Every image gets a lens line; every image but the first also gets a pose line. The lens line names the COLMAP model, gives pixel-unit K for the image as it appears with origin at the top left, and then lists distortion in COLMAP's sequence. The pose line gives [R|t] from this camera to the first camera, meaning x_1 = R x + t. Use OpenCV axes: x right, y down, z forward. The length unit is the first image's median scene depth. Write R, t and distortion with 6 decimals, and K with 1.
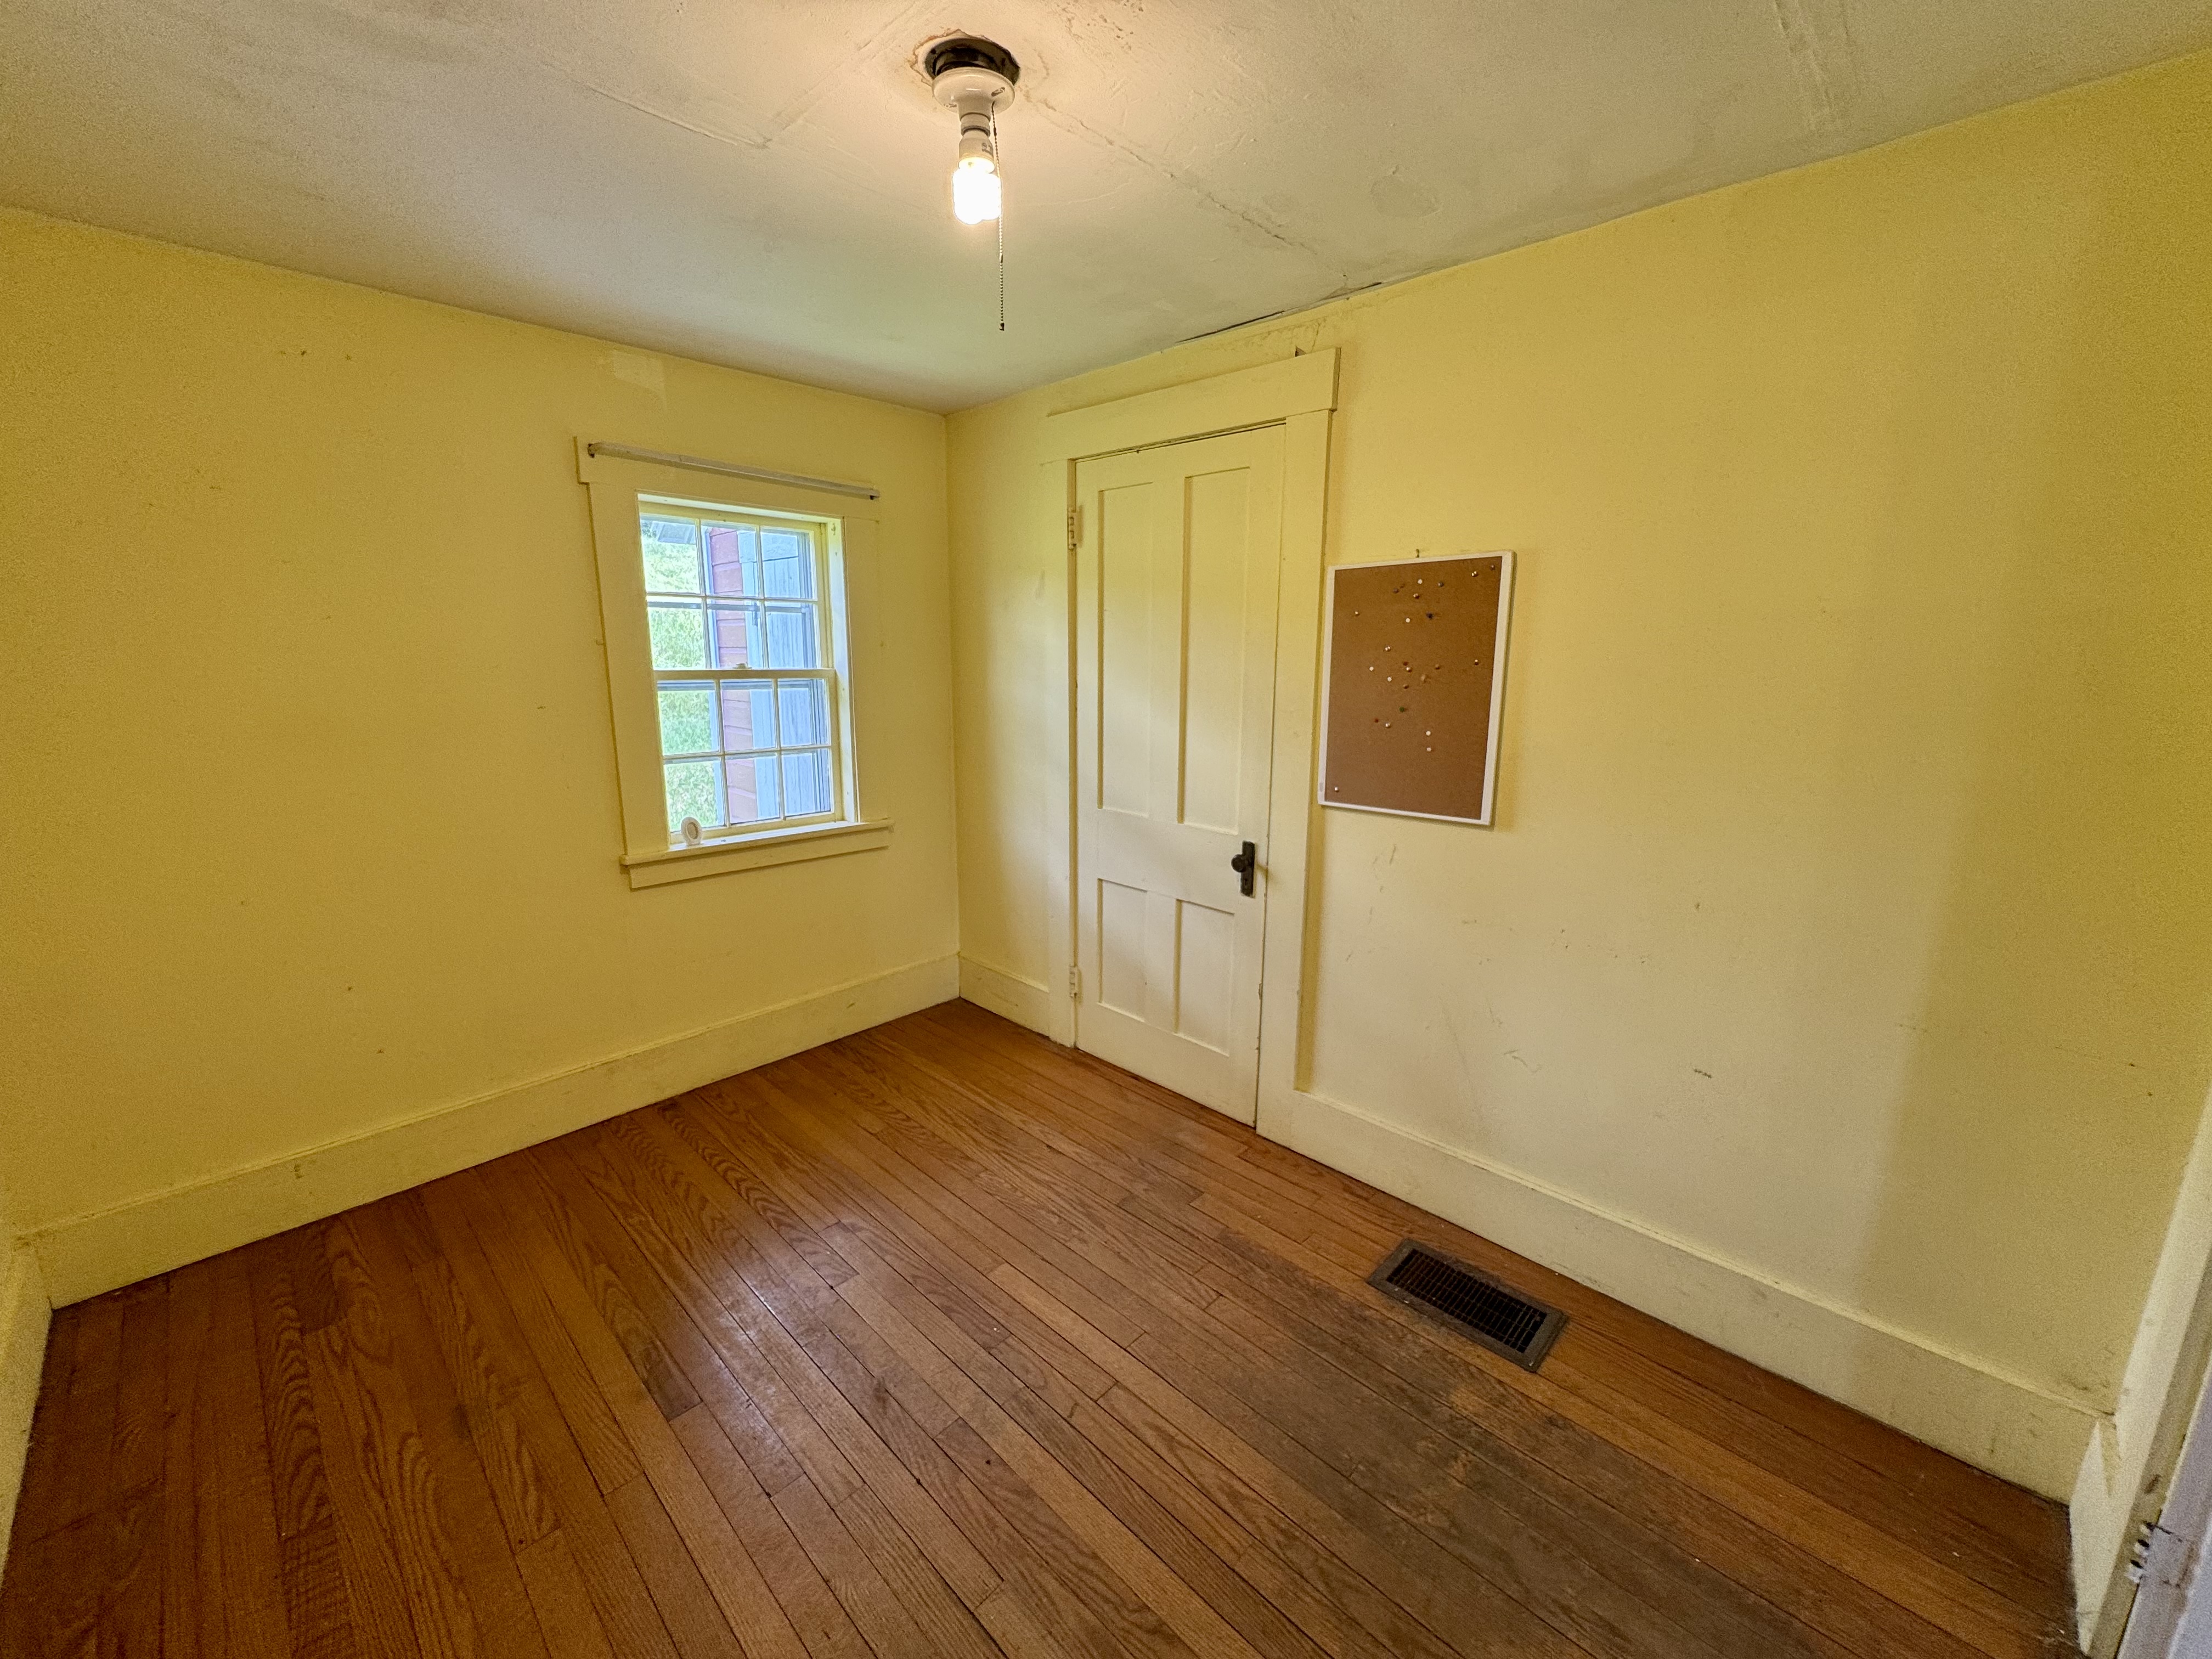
lens RADIAL K [[882.5, 0, 1107.8], [0, 882.5, 828.1], [0, 0, 1]] dist [-0.001519, -0.000066]
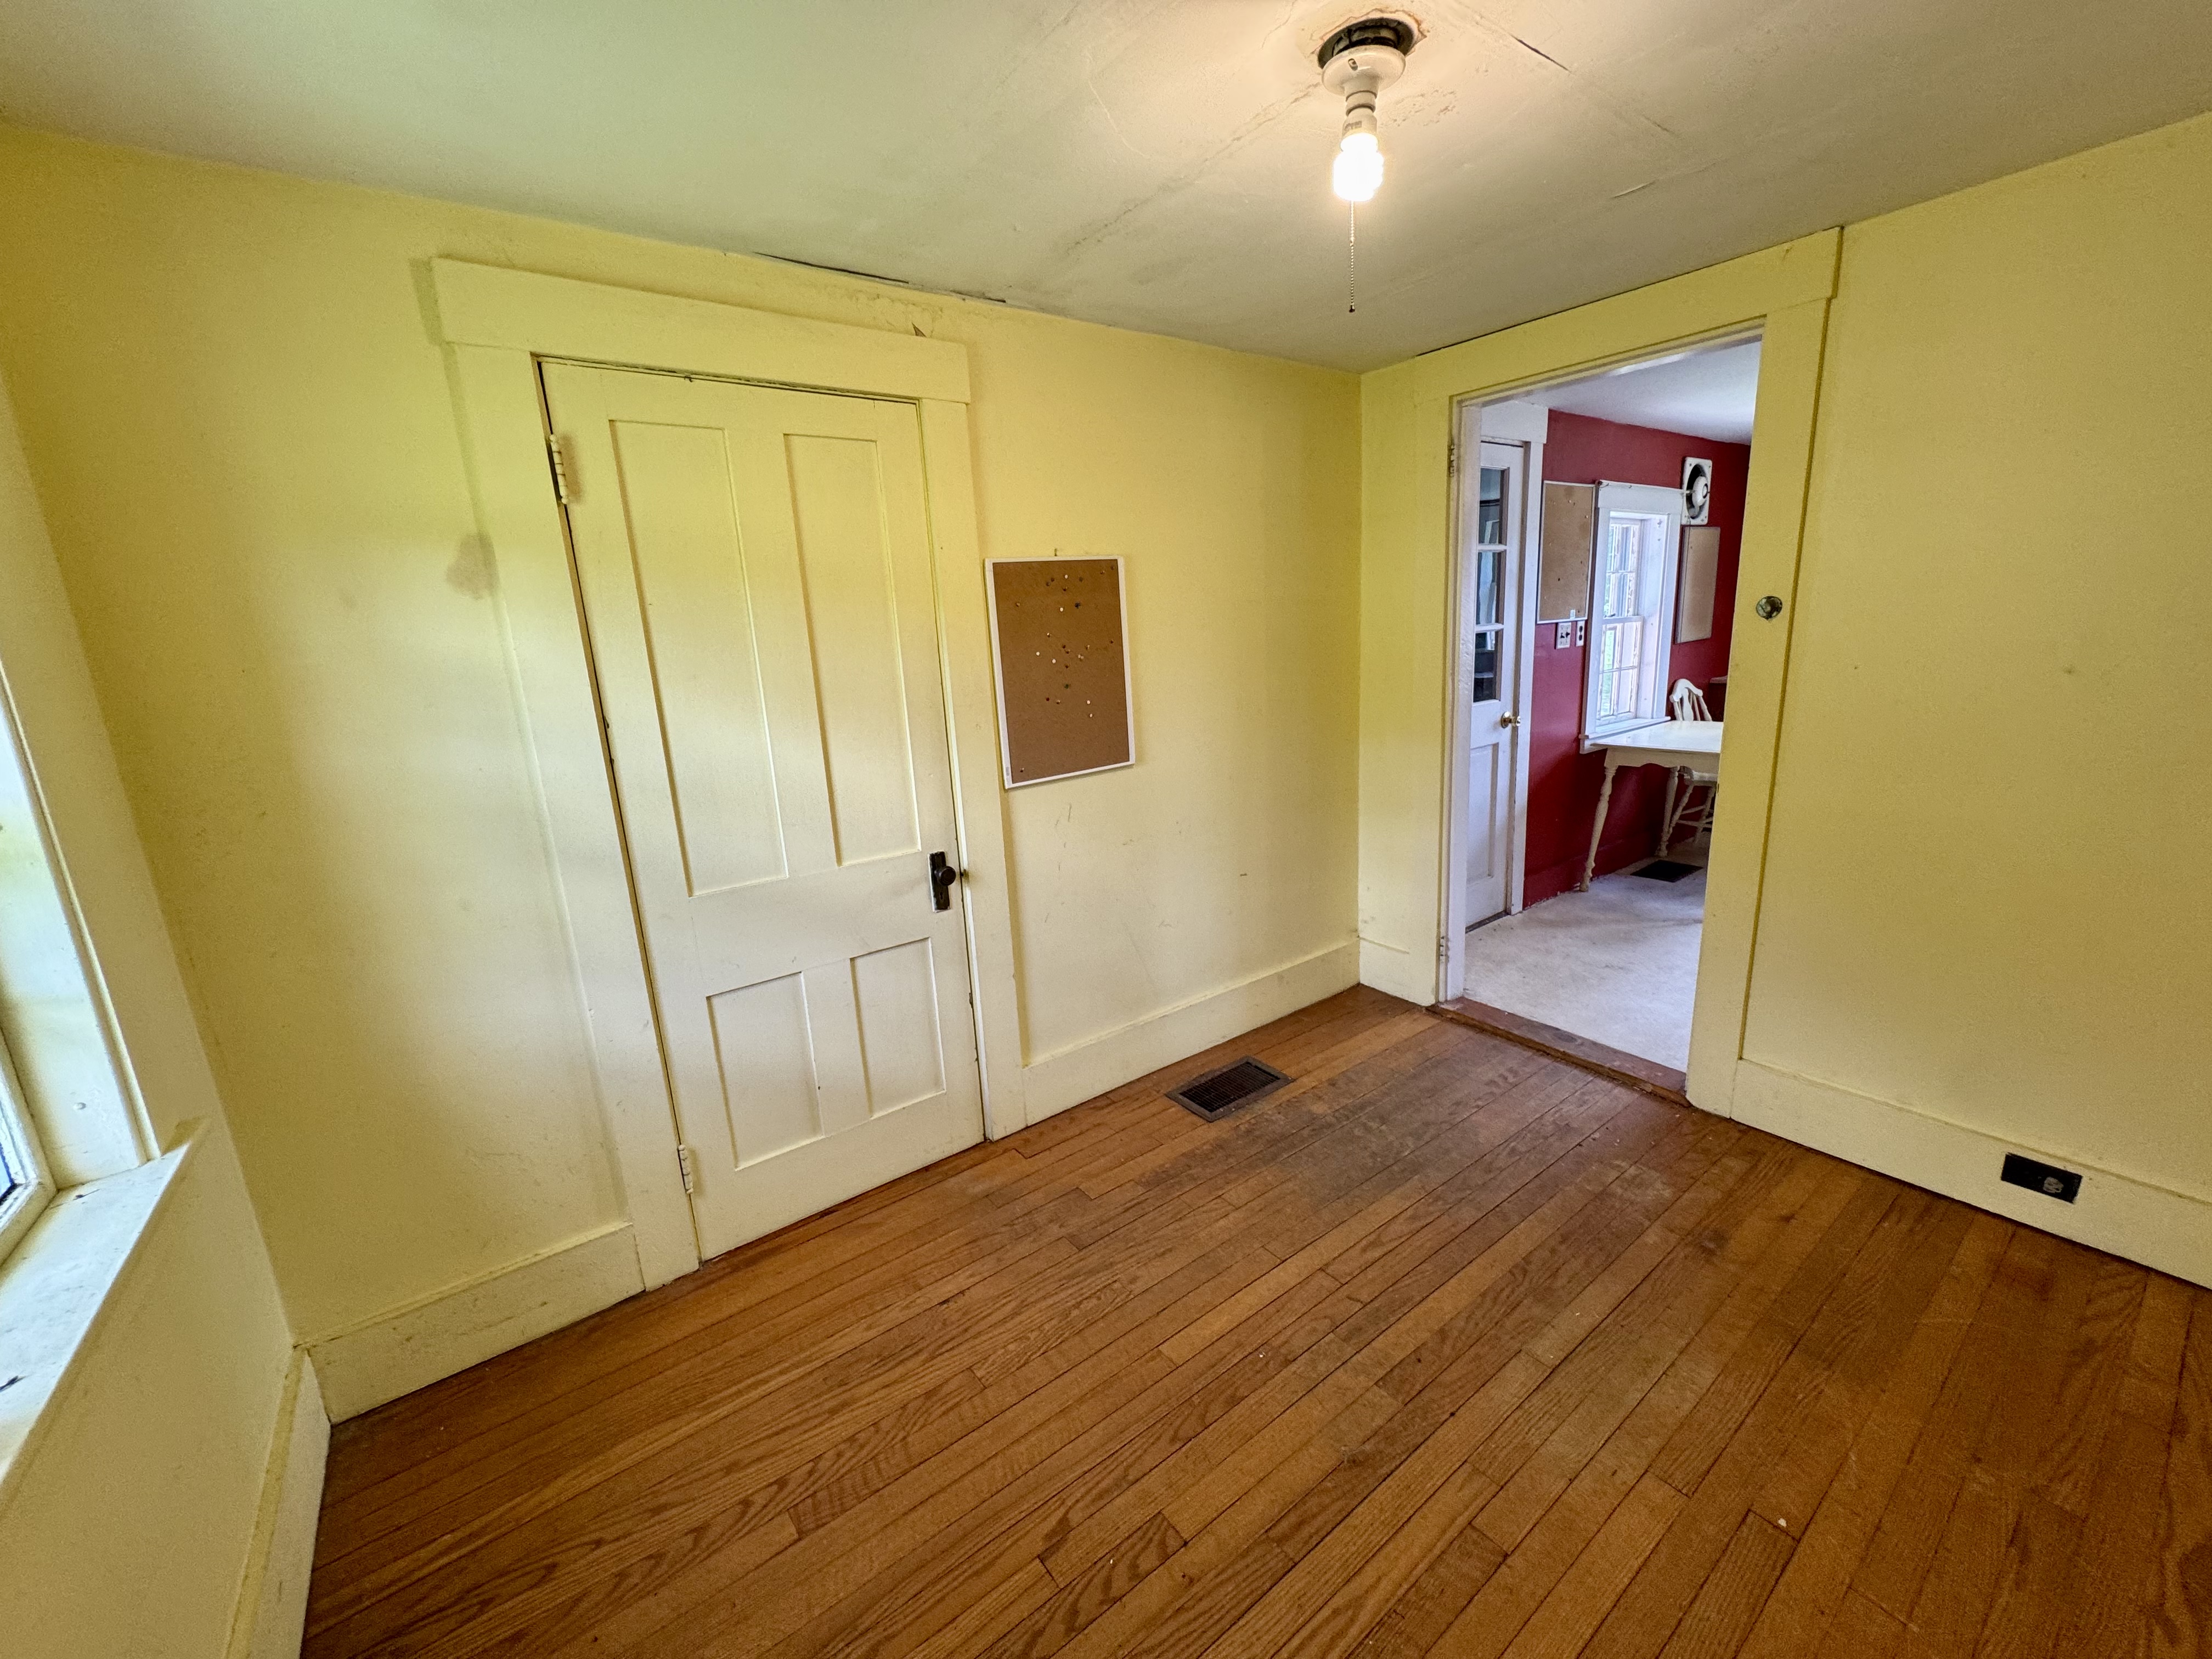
lens RADIAL K [[879.4, 0, 1106.0], [0, 879.4, 829.5], [0, 0, 1]] dist [-0.001722, 0.000033]
pose [[0.160887, -0.233633, 0.958922, -0.729709], [0.258434, 0.947653, 0.187527, -0.142329], [-0.952537, 0.217647, 0.212844, 0.664349]]
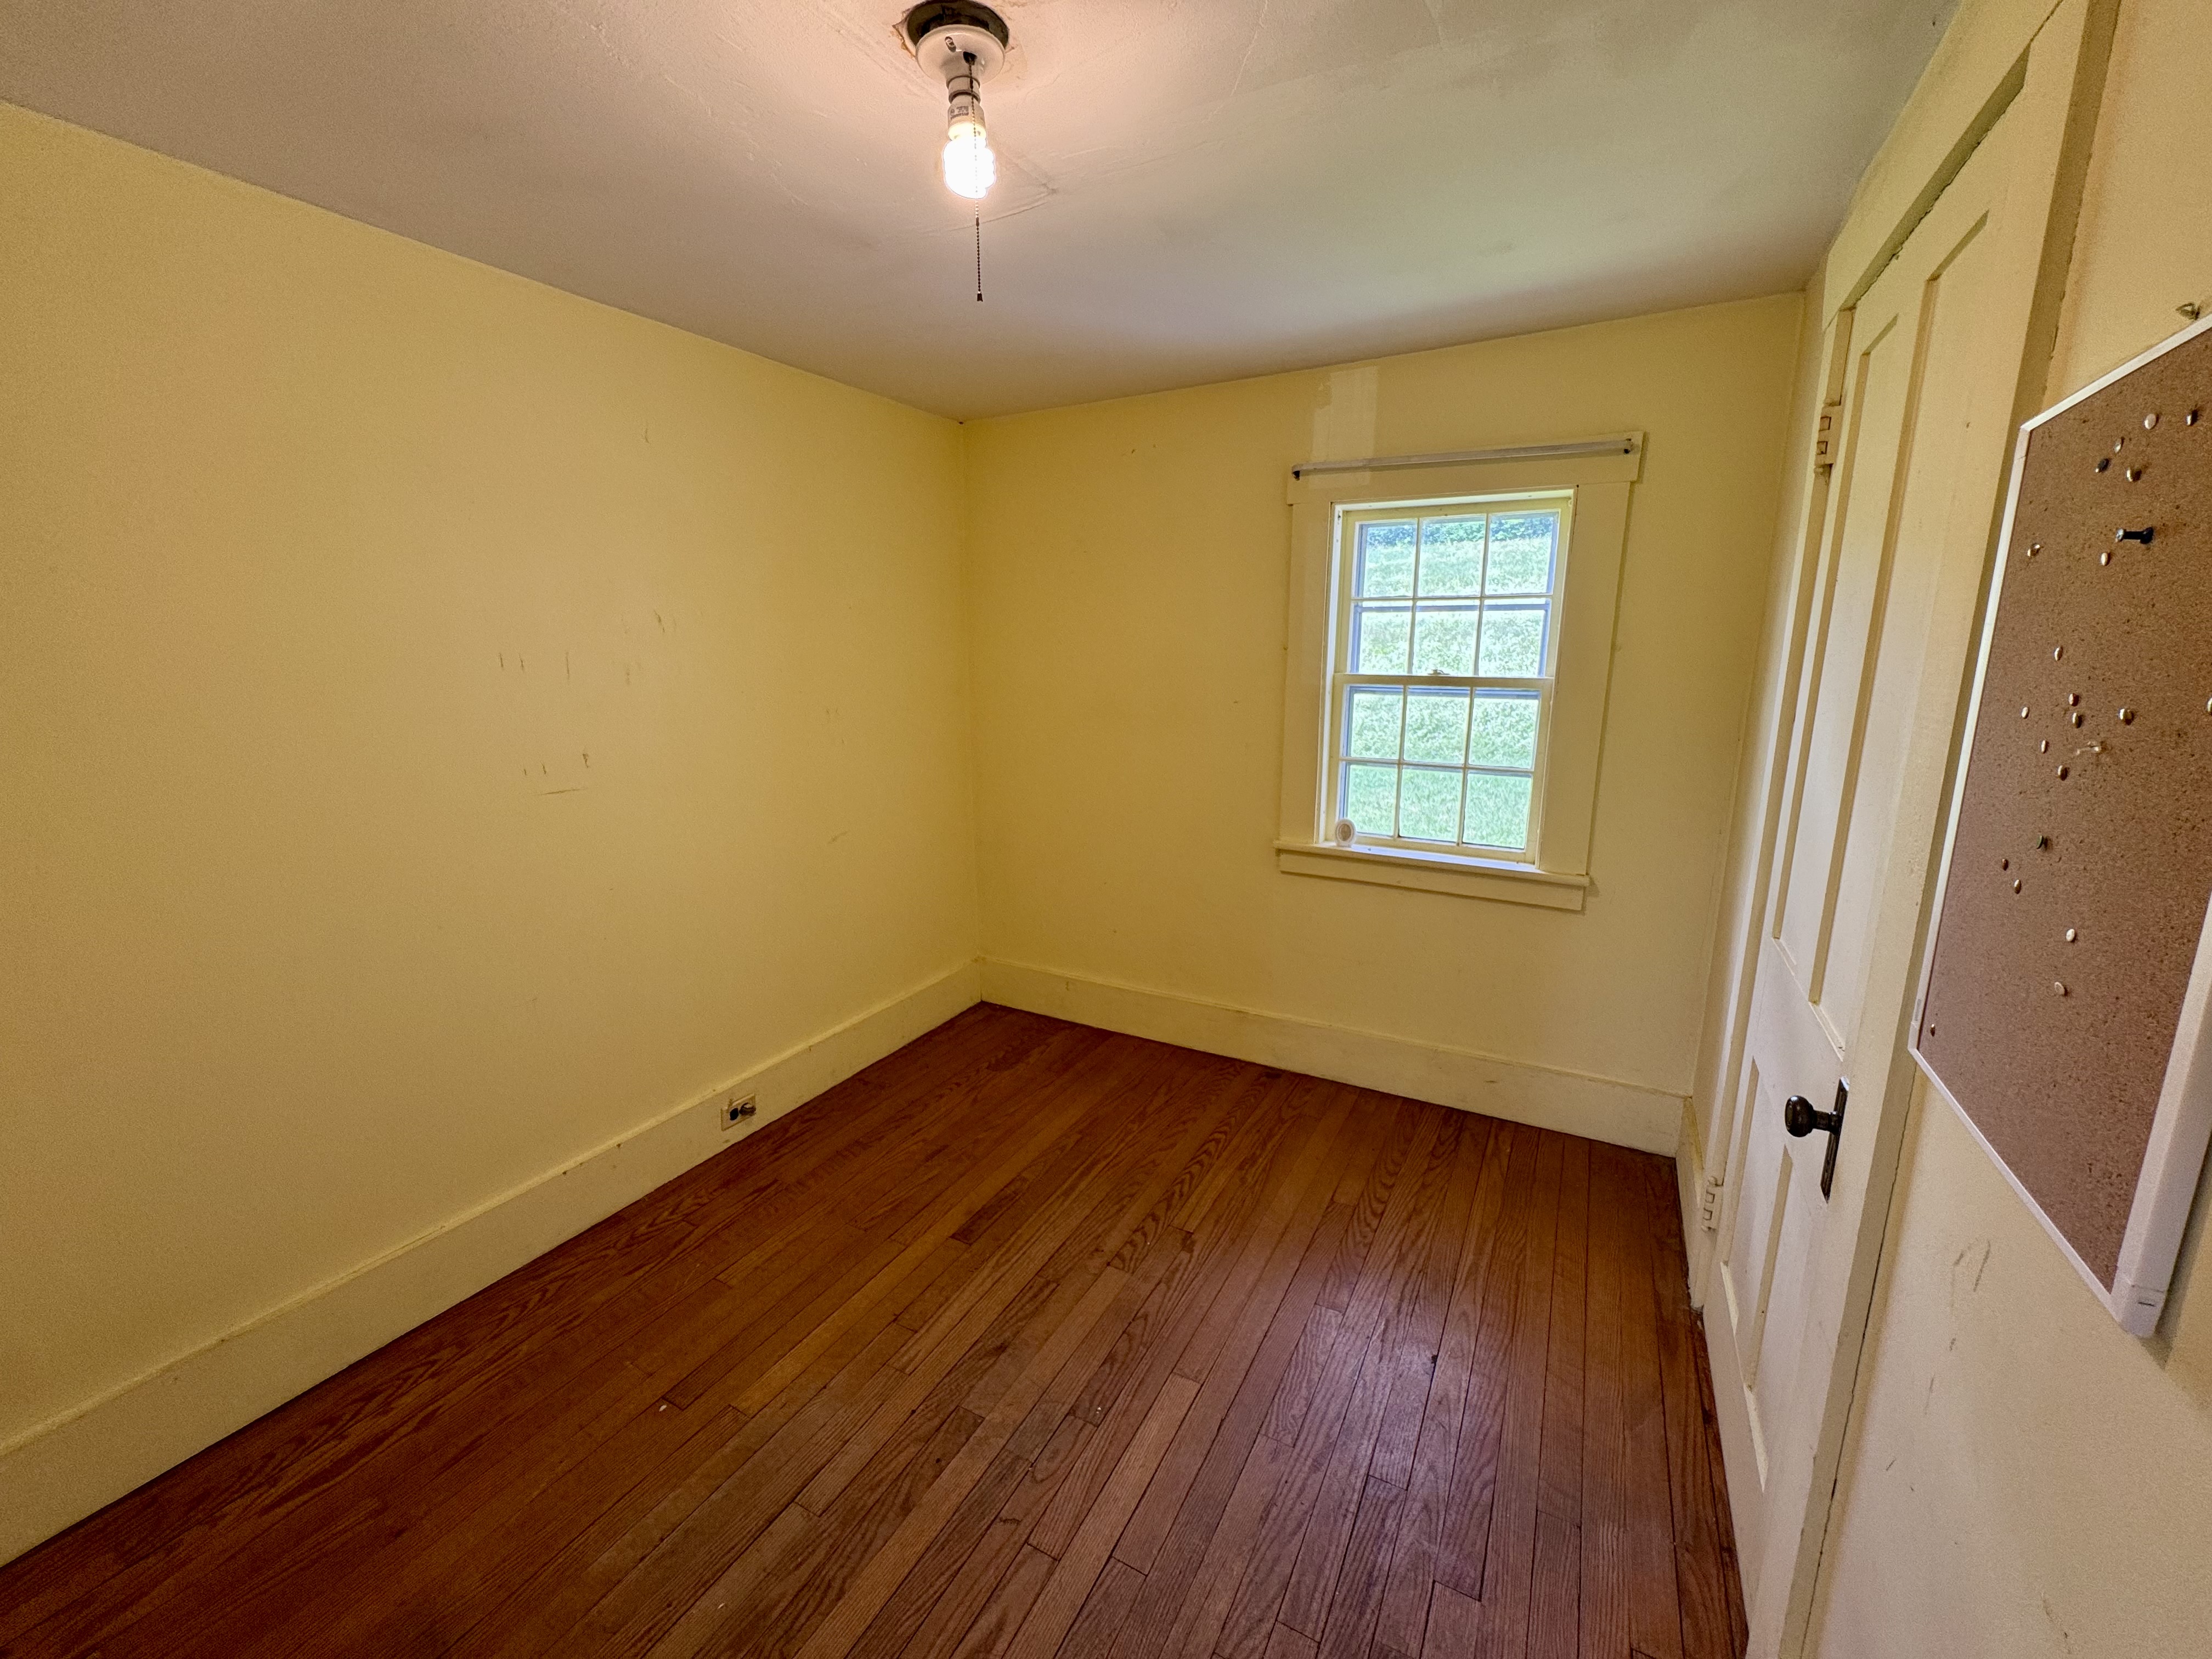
lens RADIAL K [[879.4, 0, 1106.0], [0, 879.4, 829.5], [0, 0, 1]] dist [-0.001722, 0.000033]
pose [[0.258686, 0.189457, -0.947200, 0.485620], [-0.192046, 0.971090, 0.141786, -0.106547], [0.946678, 0.145228, 0.287591, 0.526259]]
